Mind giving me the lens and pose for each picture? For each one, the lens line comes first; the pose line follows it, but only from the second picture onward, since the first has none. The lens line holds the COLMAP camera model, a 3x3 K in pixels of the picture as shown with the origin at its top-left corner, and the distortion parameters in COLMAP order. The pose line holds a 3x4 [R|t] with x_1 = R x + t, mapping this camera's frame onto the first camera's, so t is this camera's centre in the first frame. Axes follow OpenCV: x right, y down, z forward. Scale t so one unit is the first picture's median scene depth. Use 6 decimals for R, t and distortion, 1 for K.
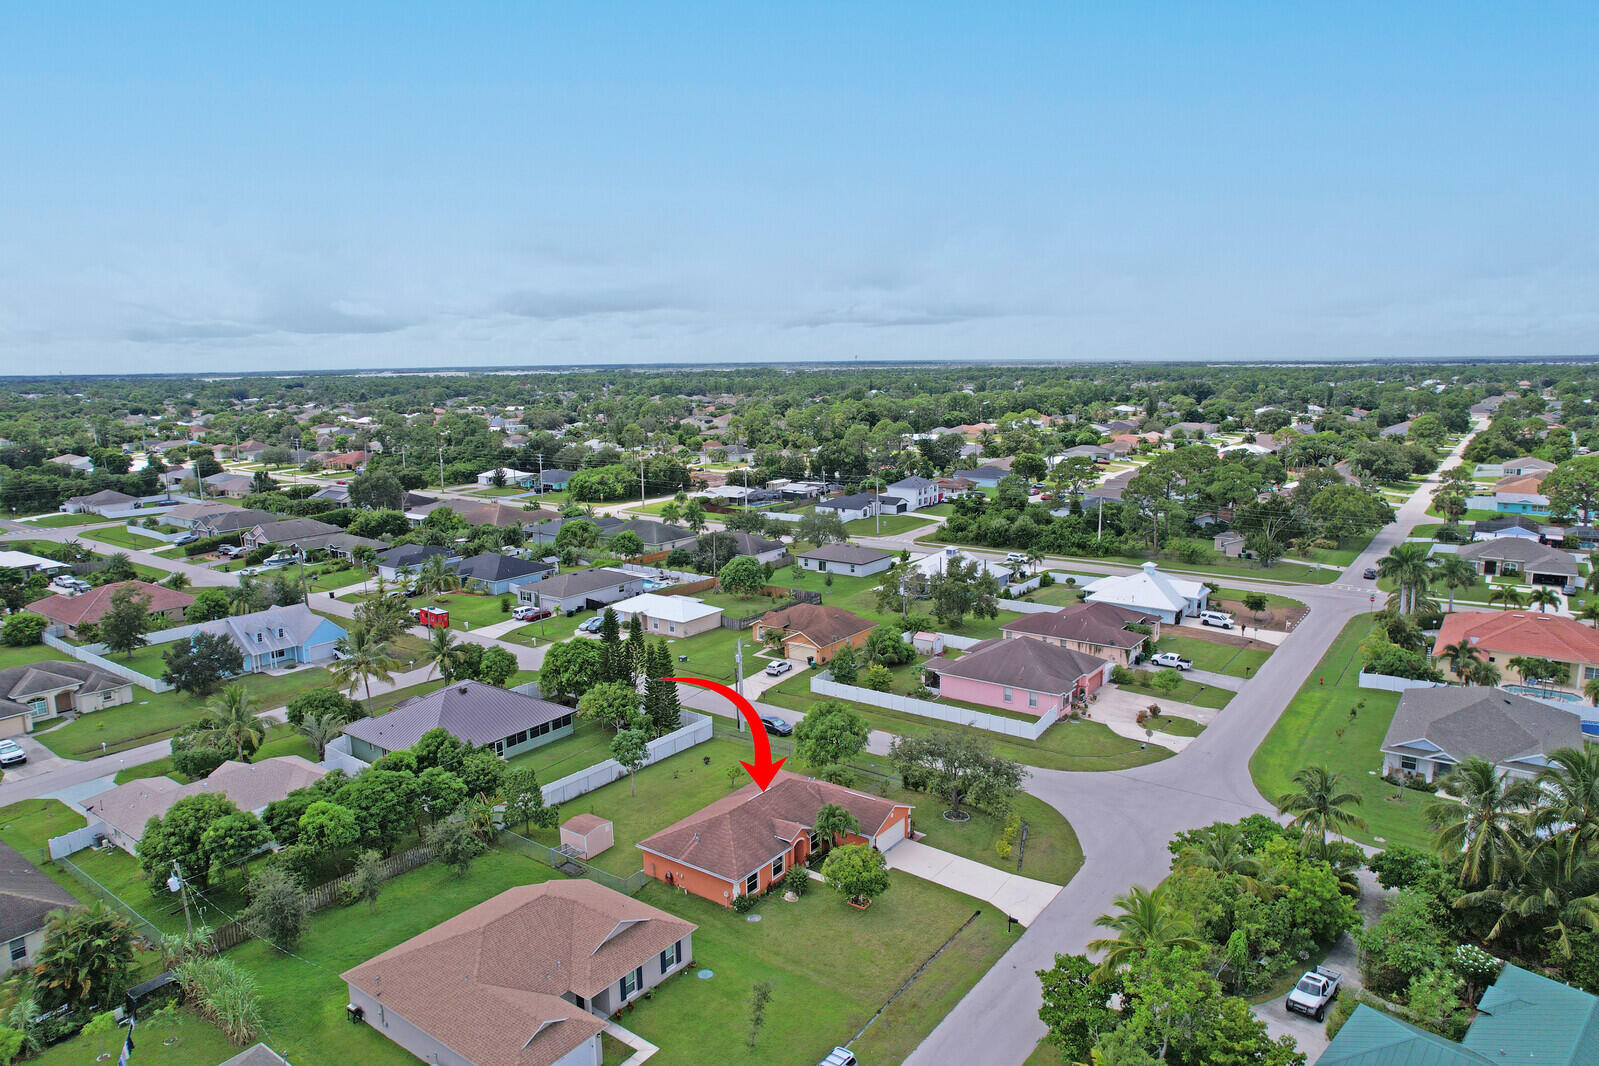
lens RADIAL K [[1020.2, 0, 799.5], [0, 1020.2, 533.0], [0, 0, 1]] dist [-0.045902, 0.002710]
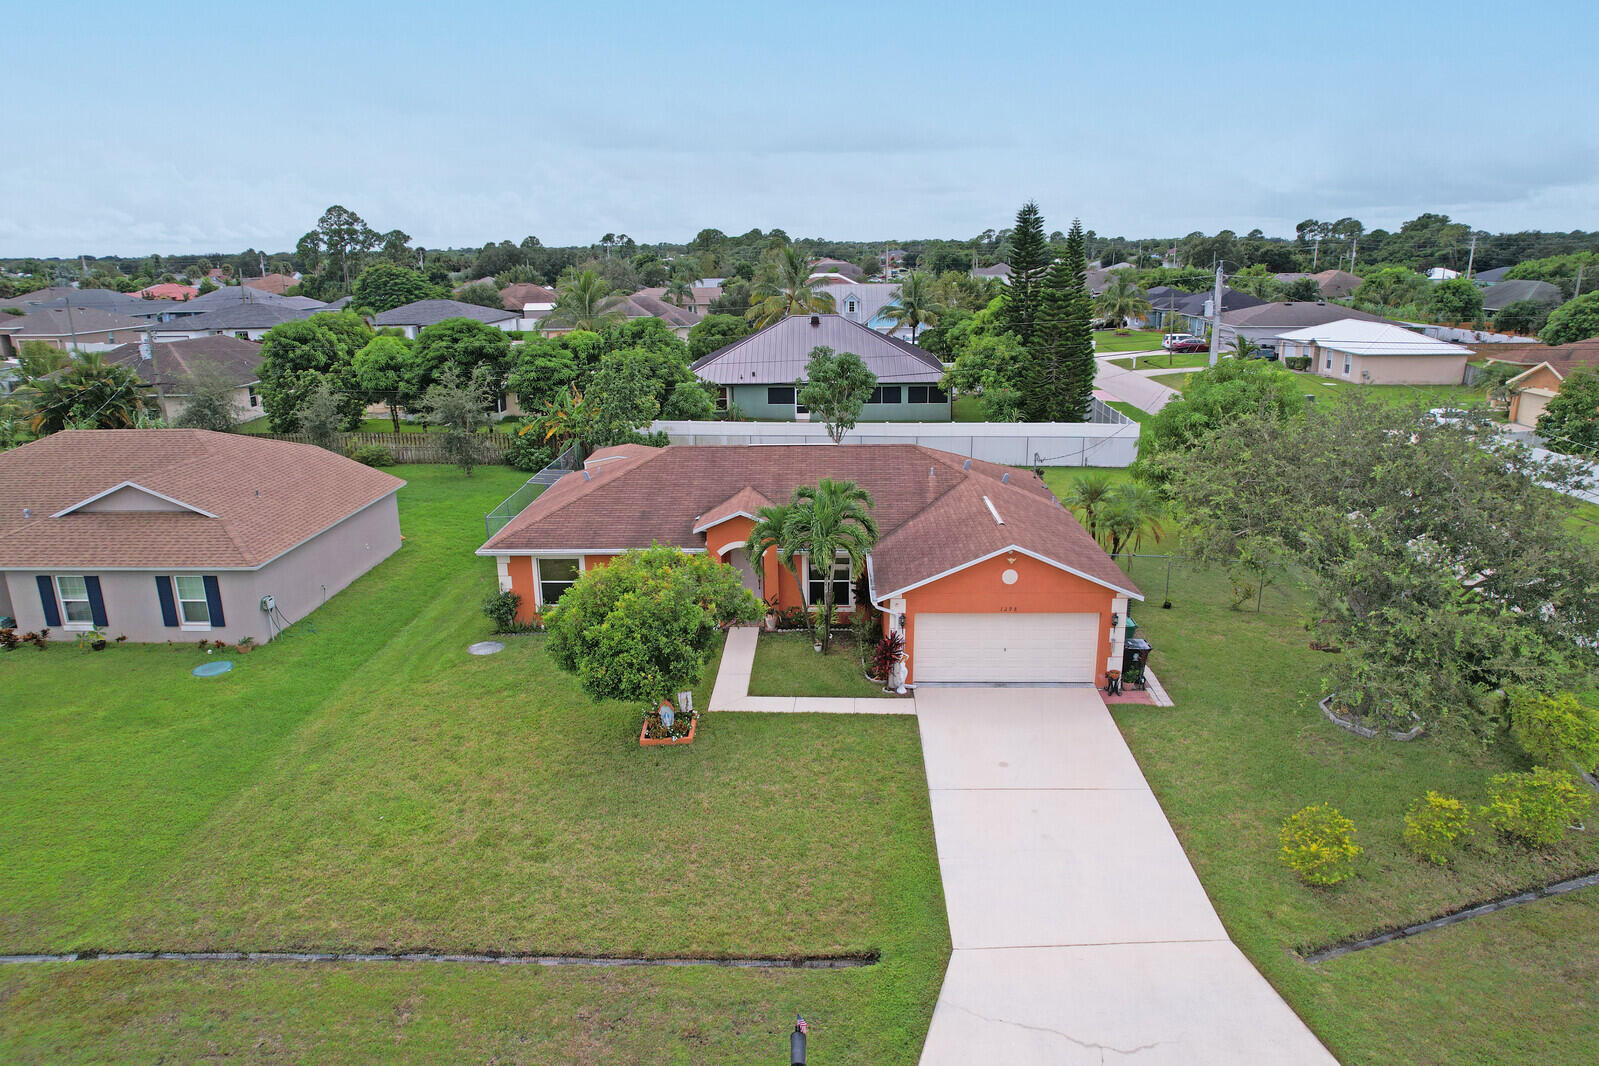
lens RADIAL K [[1020.2, 0, 799.5], [0, 1020.2, 533.0], [0, 0, 1]] dist [-0.045902, 0.002710]
pose [[0.561790, 0.228738, -0.795029, 0.219433], [-0.135235, 0.973481, 0.184519, 0.161621], [0.816152, 0.003855, 0.577825, 0.573125]]
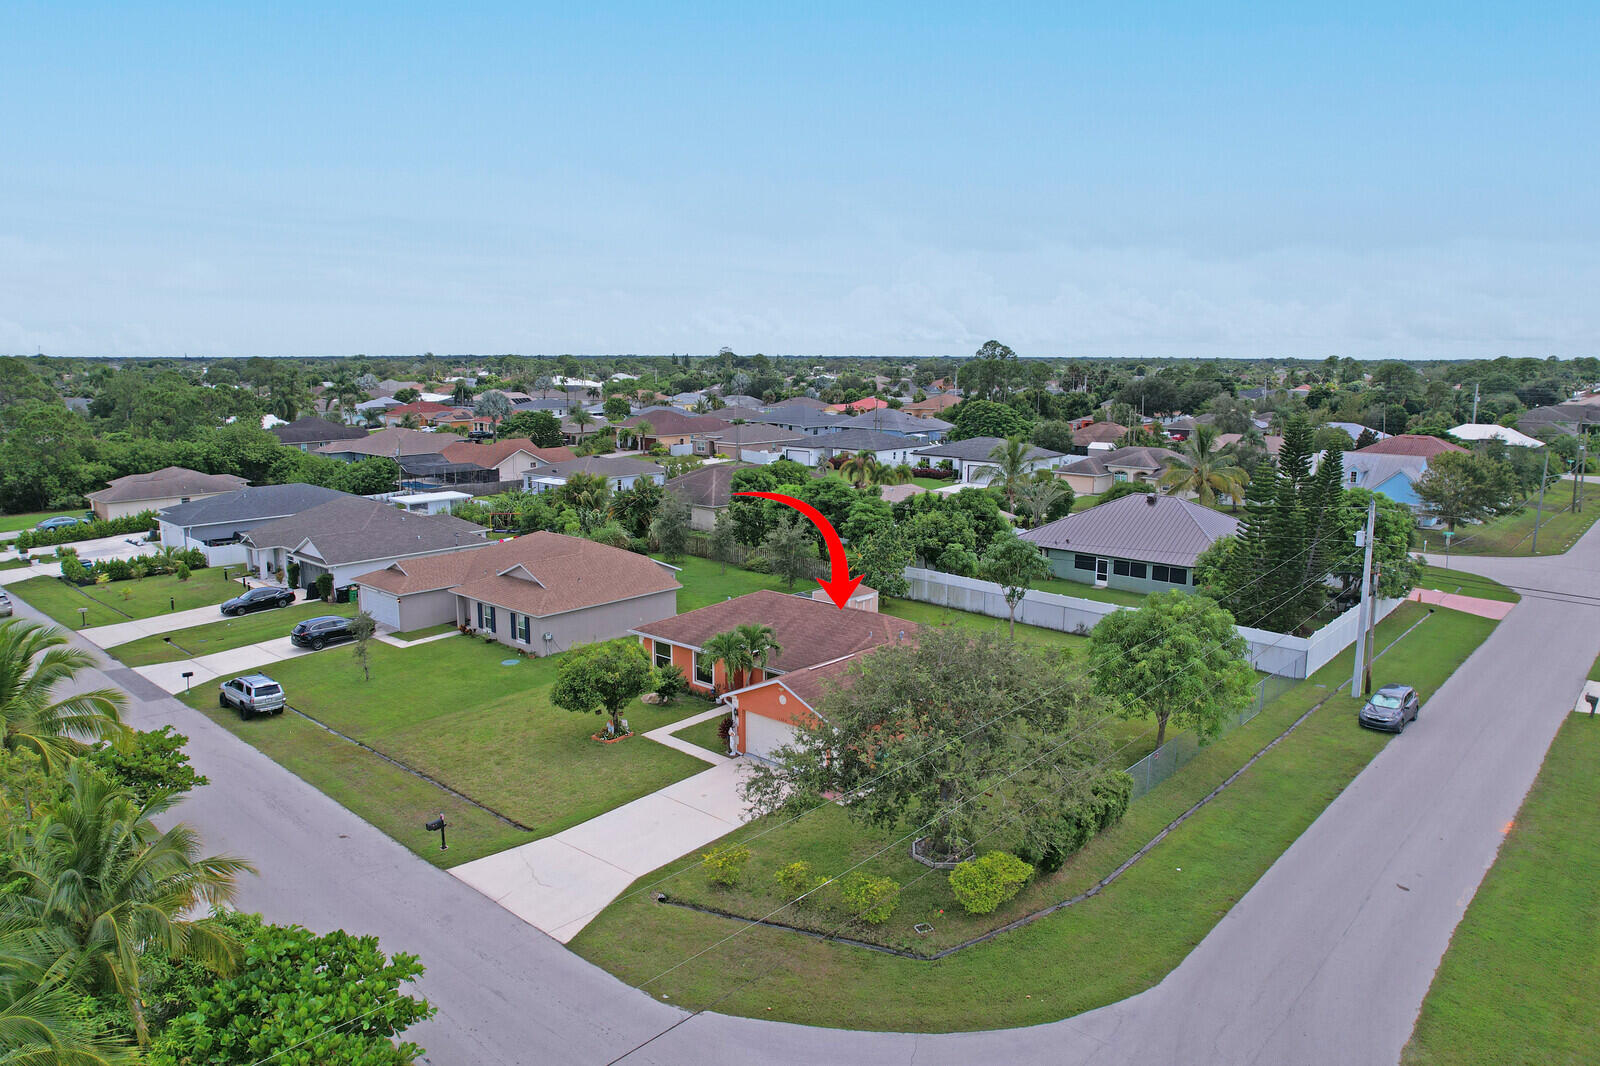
lens RADIAL K [[1058.8, 0, 800.0], [0, 1058.8, 533.0], [0, 0, 1]] dist [-0.044247, 0.005275]
pose [[-0.102781, 0.175932, -0.979022, 0.436175], [-0.173392, 0.965997, 0.191795, 0.071846], [0.979475, 0.189467, -0.068781, 0.765114]]
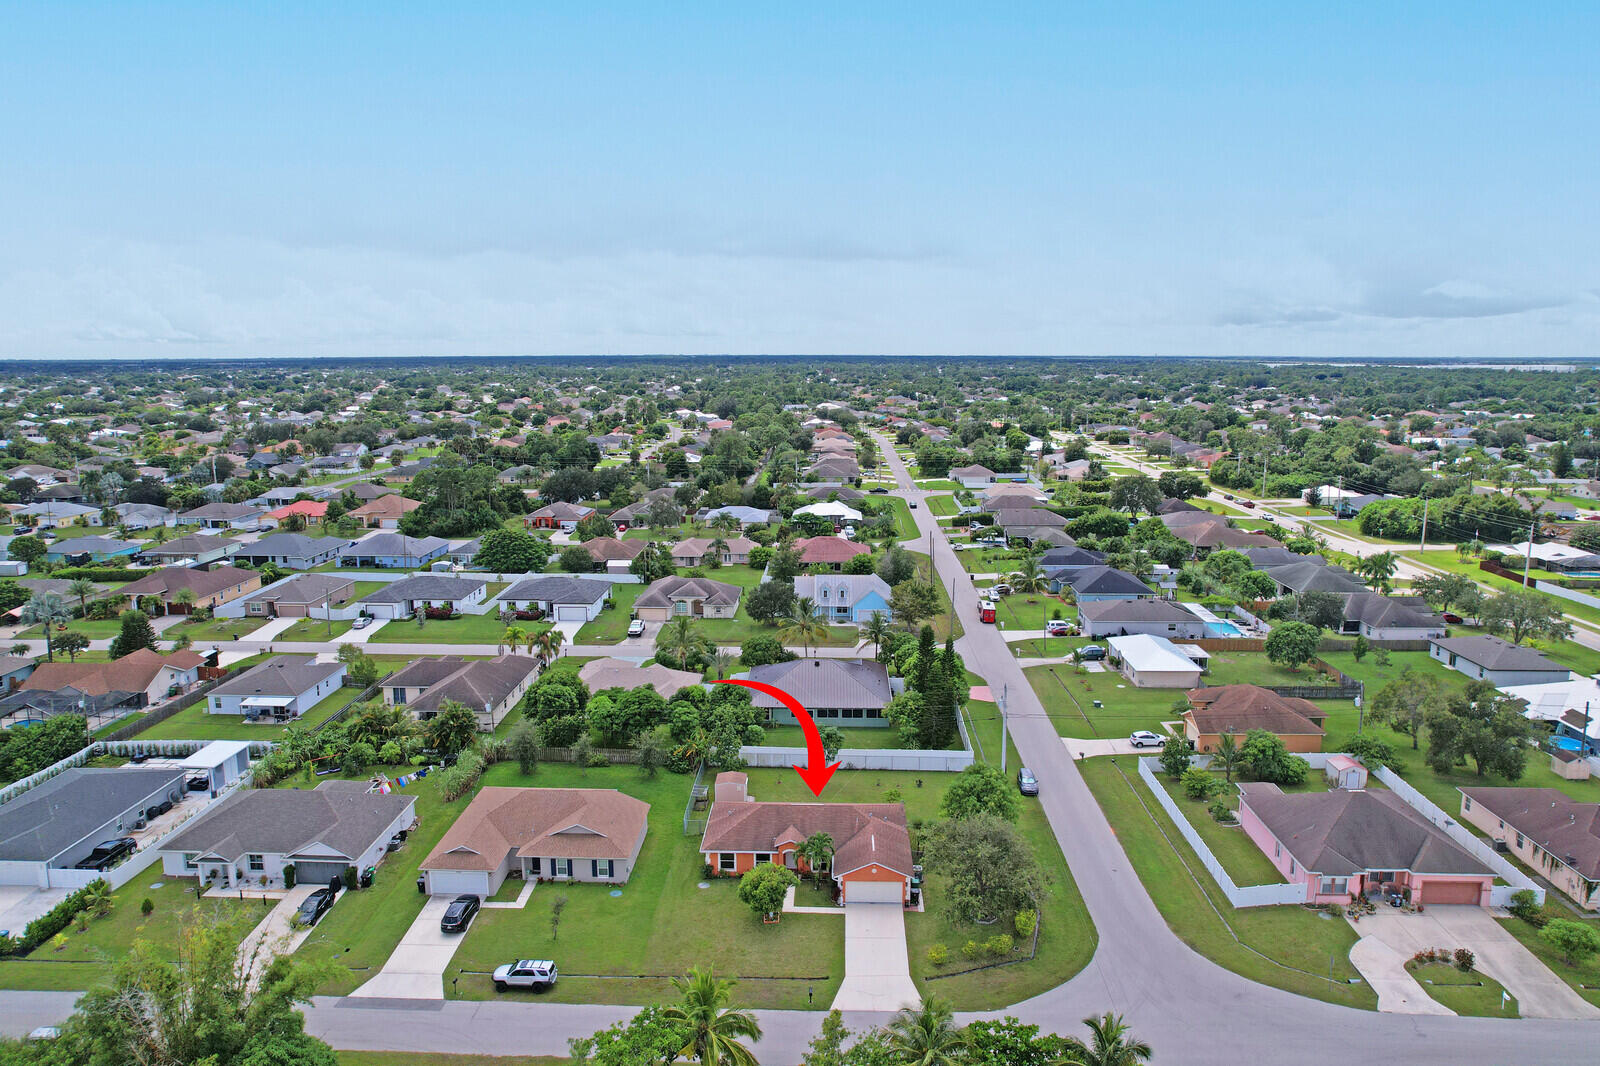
lens RADIAL K [[1058.8, 0, 800.0], [0, 1058.8, 533.0], [0, 0, 1]] dist [-0.044247, 0.005275]
pose [[0.558218, 0.153325, -0.815404, 0.633226], [-0.146087, 0.985586, 0.085315, -0.097887], [0.816732, 0.071496, 0.572571, 0.234863]]
